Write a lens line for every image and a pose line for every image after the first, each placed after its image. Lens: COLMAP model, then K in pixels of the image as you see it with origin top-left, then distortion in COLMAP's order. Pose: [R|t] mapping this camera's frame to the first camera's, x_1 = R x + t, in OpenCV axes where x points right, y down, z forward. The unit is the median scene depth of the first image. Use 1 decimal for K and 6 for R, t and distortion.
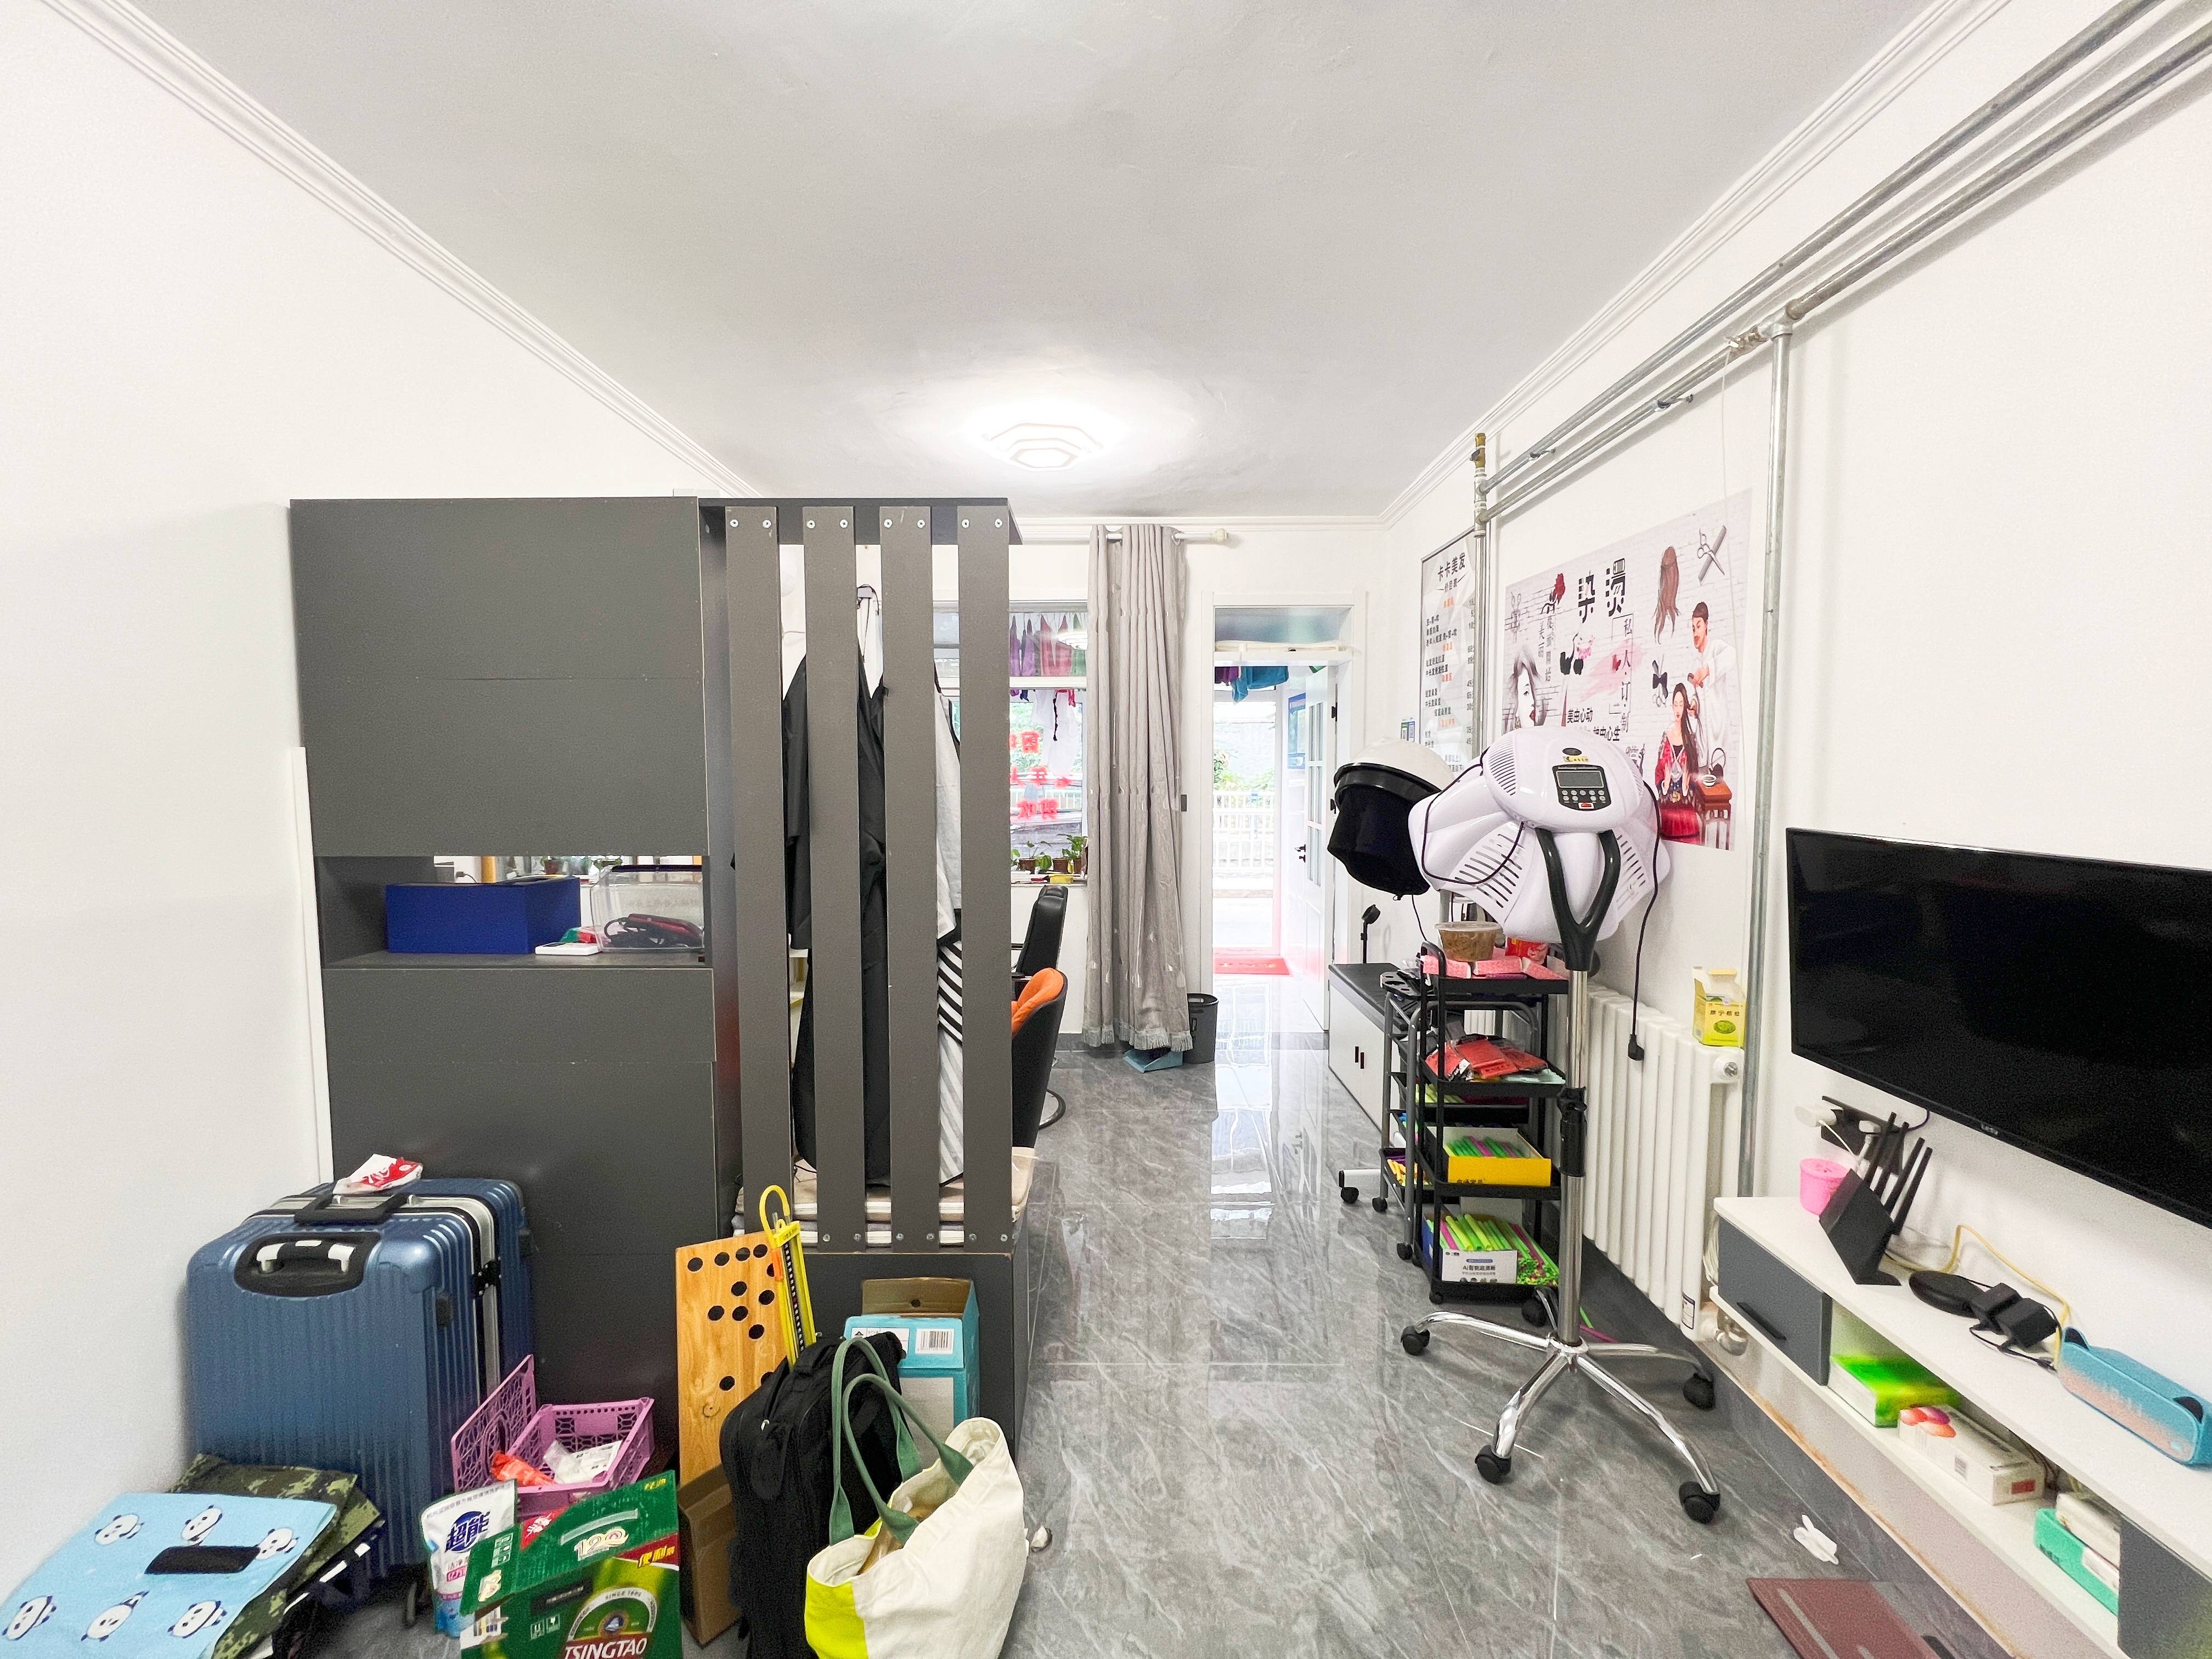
lens RADIAL K [[905.0, 0, 1097.7], [0, 905.0, 822.8], [0, 0, 1]] dist [0.000547, 0.000227]
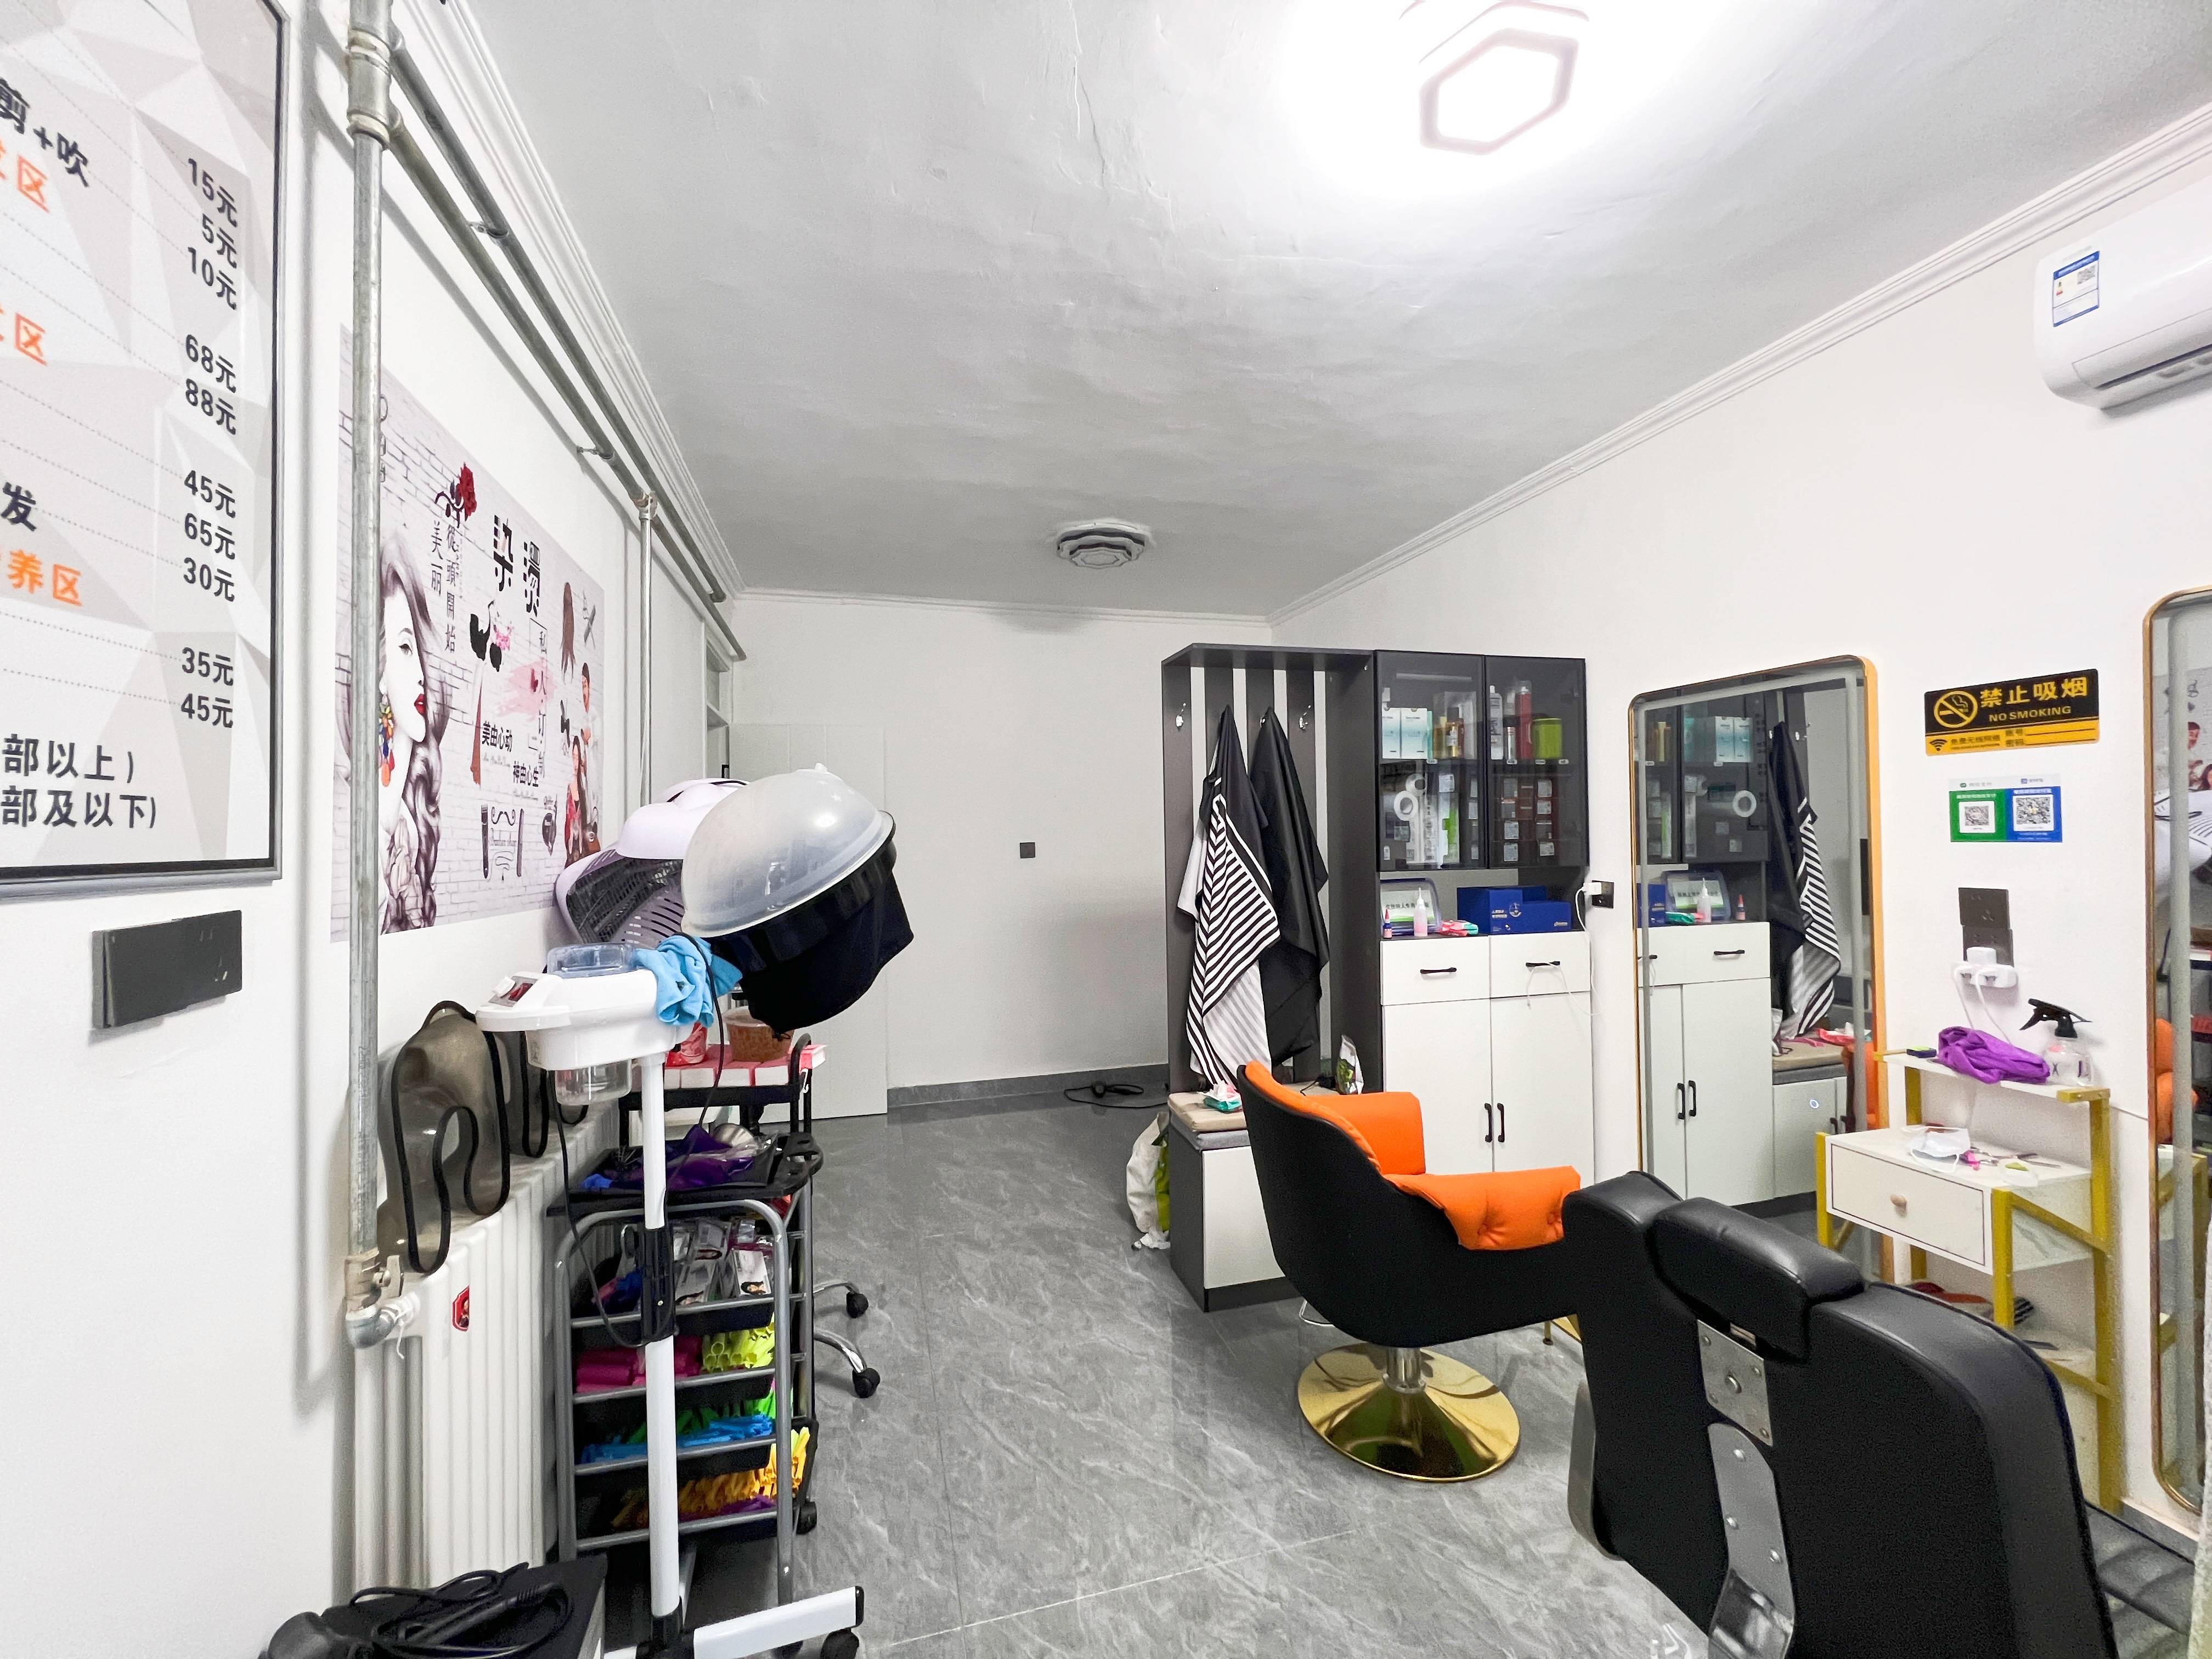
lens RADIAL K [[905.0, 0, 1097.7], [0, 905.0, 822.8], [0, 0, 1]] dist [0.000547, 0.000227]
pose [[-0.966022, 0.022673, -0.257463, 0.326066], [0.009578, 0.998601, 0.052000, -0.096692], [0.258282, 0.047767, -0.964888, 1.862288]]
